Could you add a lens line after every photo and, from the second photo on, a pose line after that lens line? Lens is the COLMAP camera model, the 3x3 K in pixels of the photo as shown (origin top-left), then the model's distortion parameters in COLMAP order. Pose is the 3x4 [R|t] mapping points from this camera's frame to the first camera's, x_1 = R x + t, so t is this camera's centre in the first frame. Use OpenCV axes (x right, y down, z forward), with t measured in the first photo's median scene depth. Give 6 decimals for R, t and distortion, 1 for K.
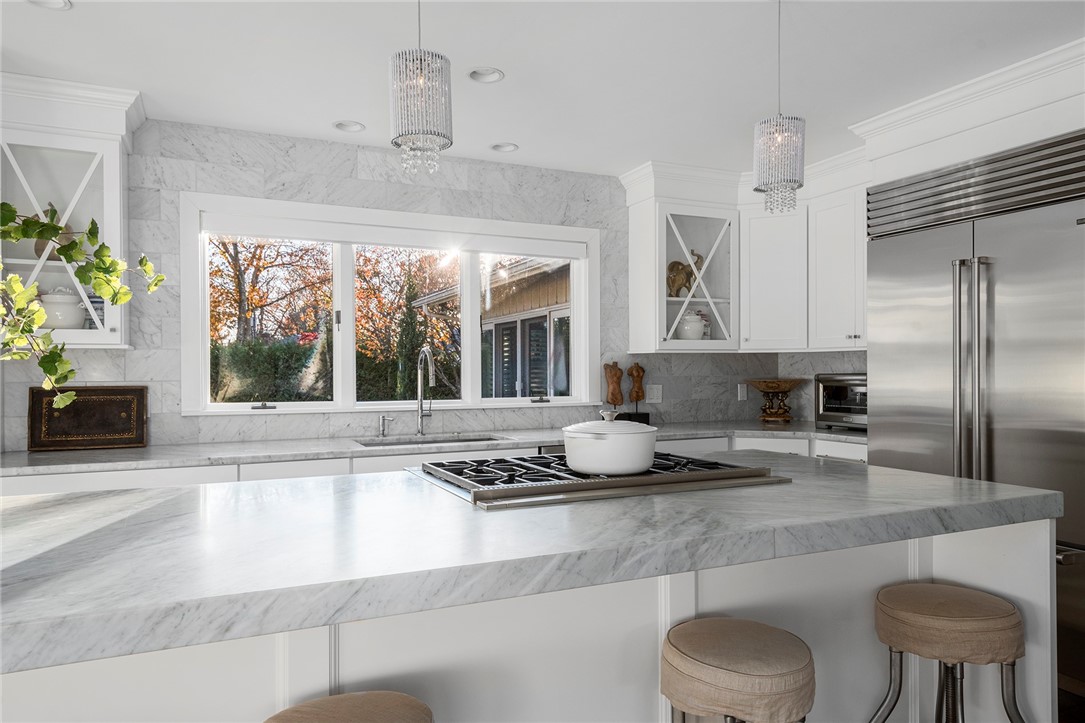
lens RADIAL K [[709.8, 0, 542.5], [0, 709.8, 361.5], [0, 0, 1]] dist [0.004259, 0.000268]
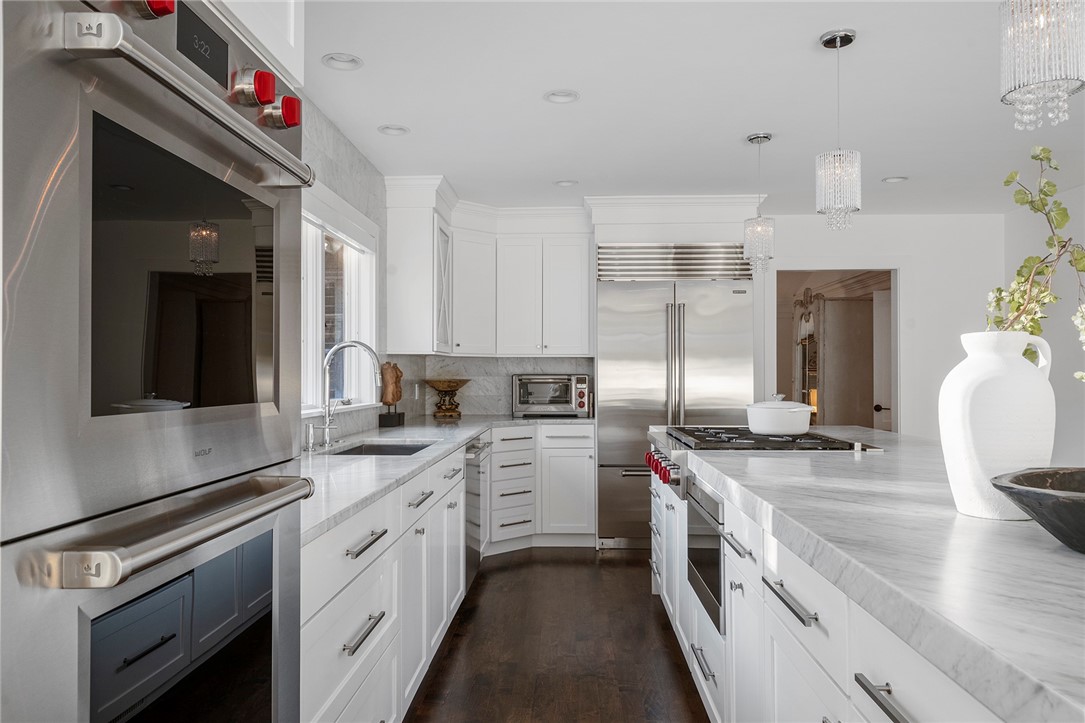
lens RADIAL K [[742.3, 0, 542.5], [0, 742.3, 361.5], [0, 0, 1]] dist [0.045724, 0.000145]
pose [[0.455570, 0.019109, 0.889995, -0.779868], [-0.011811, 0.999811, -0.015421, 0.014243], [-0.890122, -0.003487, 0.455710, 0.354497]]
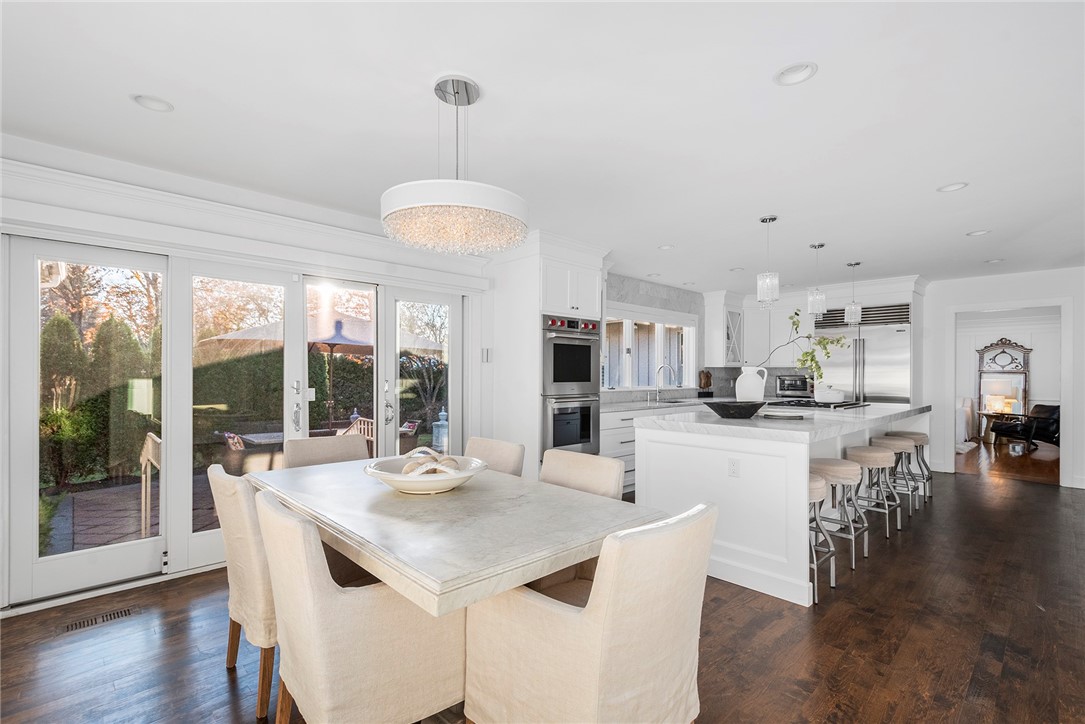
lens RADIAL K [[482.3, 0, 542.5], [0, 482.3, 362.0], [0, 0, 1]] dist [0.004419, 0.000433]
pose [[0.946954, 0.014468, 0.321045, -1.005612], [-0.010841, 0.999856, -0.013082, -0.000706], [-0.321188, 0.008908, 0.946974, -0.402899]]
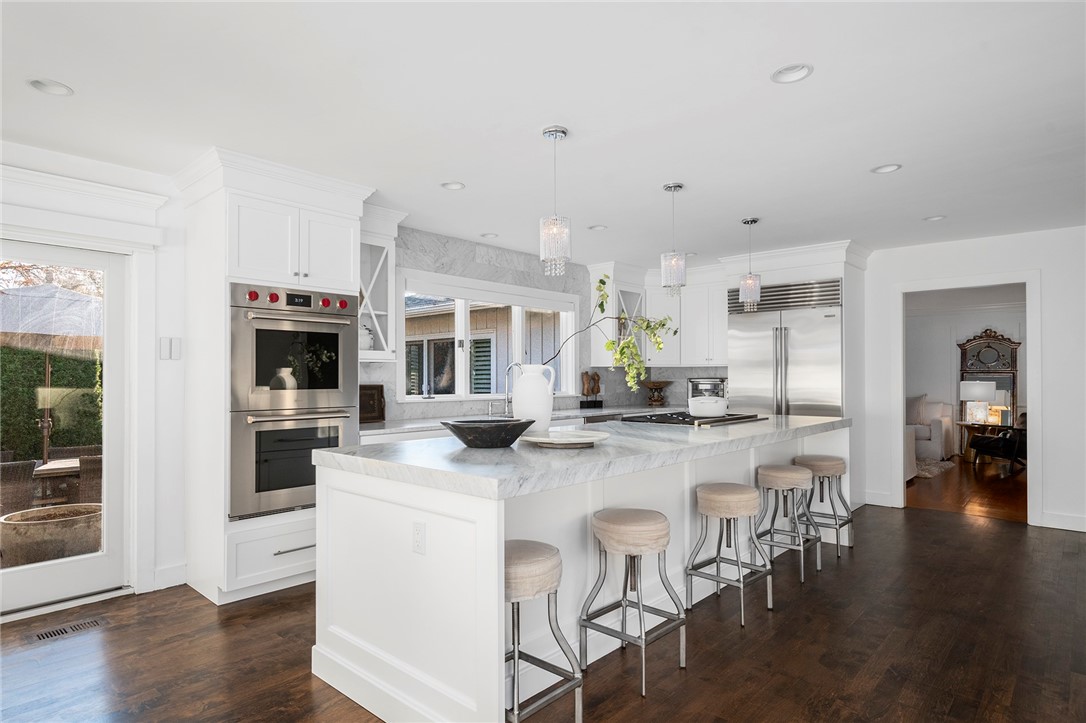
lens RADIAL K [[587.1, 0, 543.0], [0, 587.1, 361.5], [0, 0, 1]] dist [0.001486, -0.000432]
pose [[0.922186, 0.012679, 0.386538, -0.599386], [-0.007320, 0.999856, -0.015333, -0.000797], [-0.386677, 0.011311, 0.922146, -0.320905]]
